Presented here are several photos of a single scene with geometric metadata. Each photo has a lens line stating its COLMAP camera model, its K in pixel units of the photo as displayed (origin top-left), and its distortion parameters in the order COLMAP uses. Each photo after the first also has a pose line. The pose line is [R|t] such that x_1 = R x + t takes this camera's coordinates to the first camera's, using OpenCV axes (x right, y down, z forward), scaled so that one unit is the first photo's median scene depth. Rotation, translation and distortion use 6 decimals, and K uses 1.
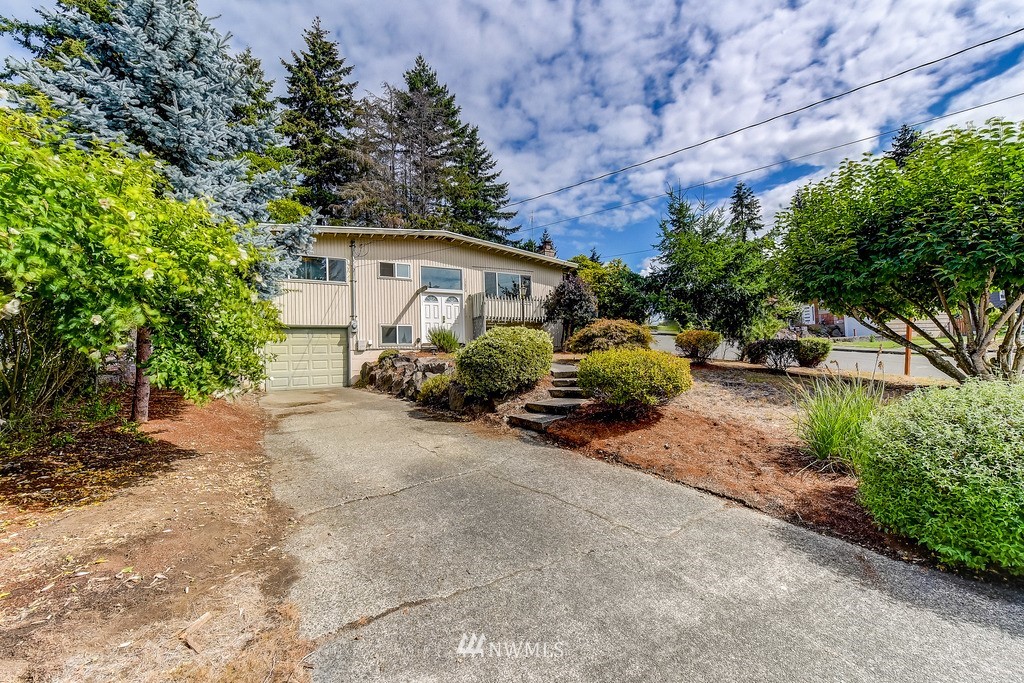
lens RADIAL K [[411.2, 0, 512.8], [0, 411.2, 345.2], [0, 0, 1]] dist [-0.002284, -0.000379]
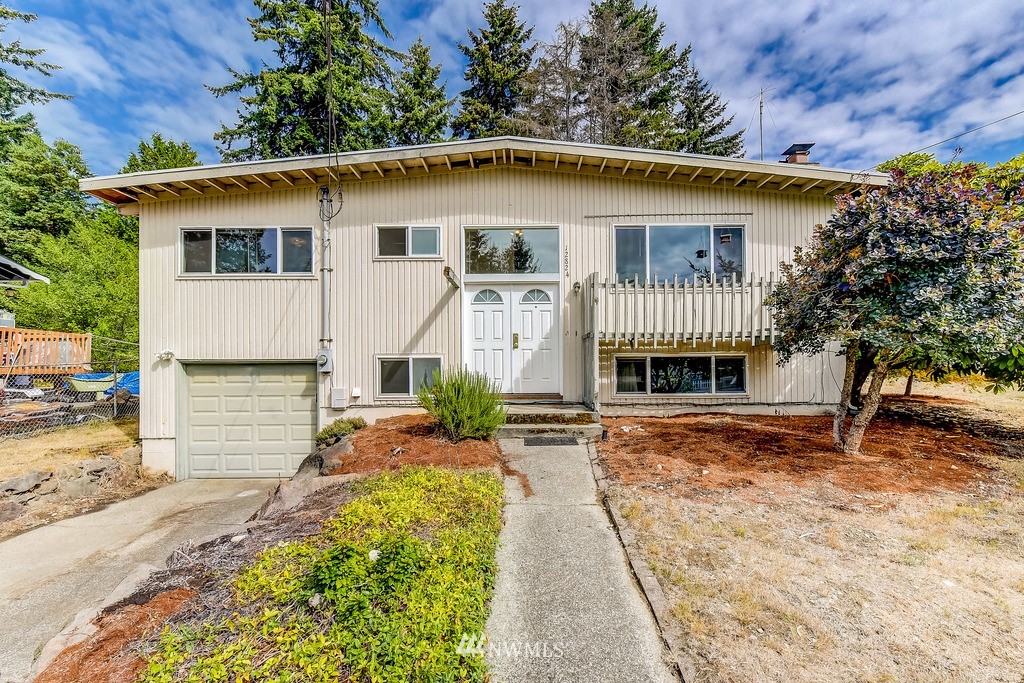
lens RADIAL K [[426.3, 0, 513.3], [0, 426.3, 358.5], [0, 0, 1]] dist [0.021151, -0.000080]
pose [[0.869554, 0.012509, -0.493680, 0.064392], [-0.002261, 0.999769, 0.021351, -0.054596], [0.493833, -0.017450, 0.869382, 0.600765]]
